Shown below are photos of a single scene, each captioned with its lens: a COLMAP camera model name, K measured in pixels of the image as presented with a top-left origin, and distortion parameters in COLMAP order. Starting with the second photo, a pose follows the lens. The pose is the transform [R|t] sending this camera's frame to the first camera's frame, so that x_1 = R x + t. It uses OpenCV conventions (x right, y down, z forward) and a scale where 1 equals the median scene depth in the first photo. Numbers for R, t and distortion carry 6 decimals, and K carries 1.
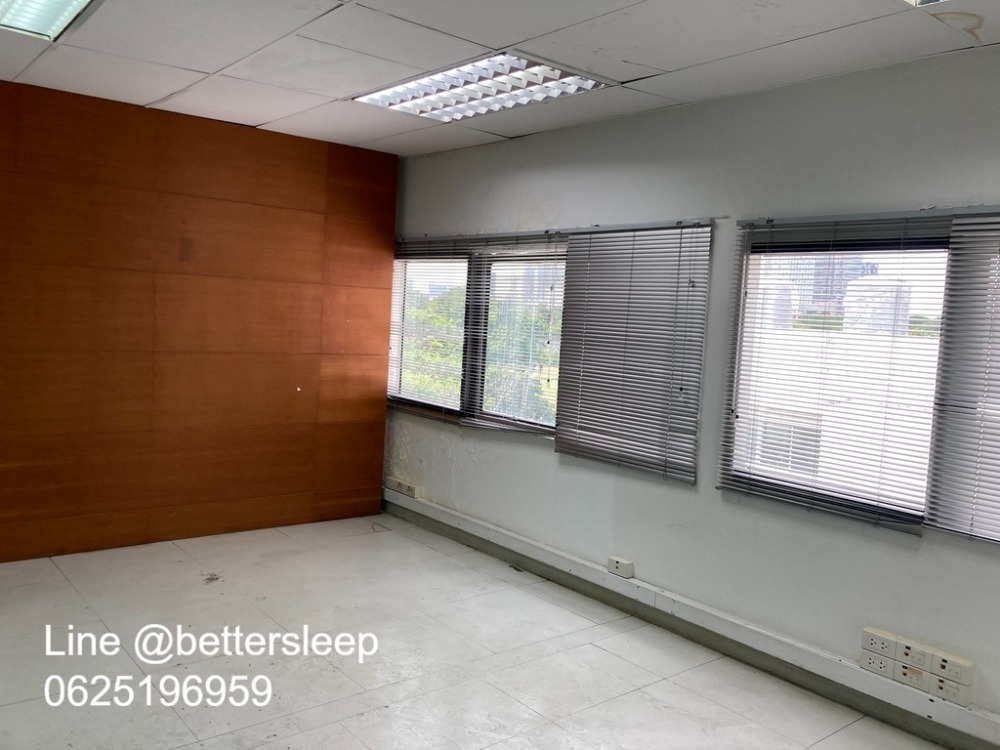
lens RADIAL K [[809.5, 0, 495.0], [0, 809.5, 374.4], [0, 0, 1]] dist [0.038366, -0.046924]
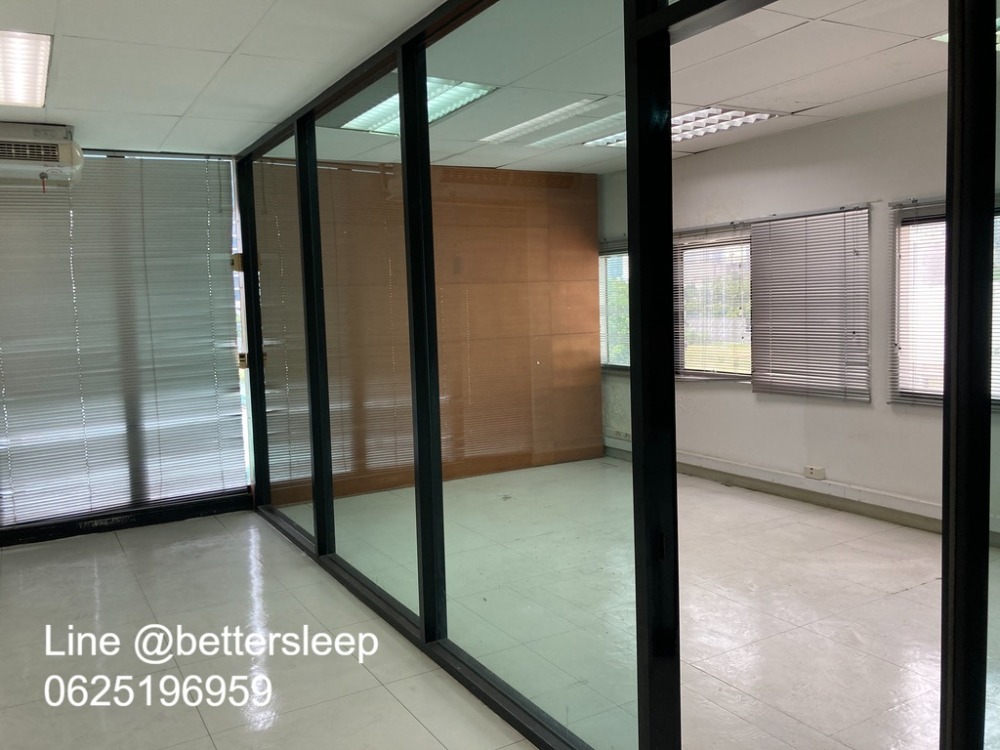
lens RADIAL K [[809.5, 0, 497.1], [0, 809.5, 374.1], [0, 0, 1]] dist [0.038366, -0.046924]
pose [[0.982768, -0.079467, -0.166887, -0.120235], [0.082068, 0.996588, 0.008738, 0.024858], [0.165624, -0.022284, 0.985937, -0.391580]]
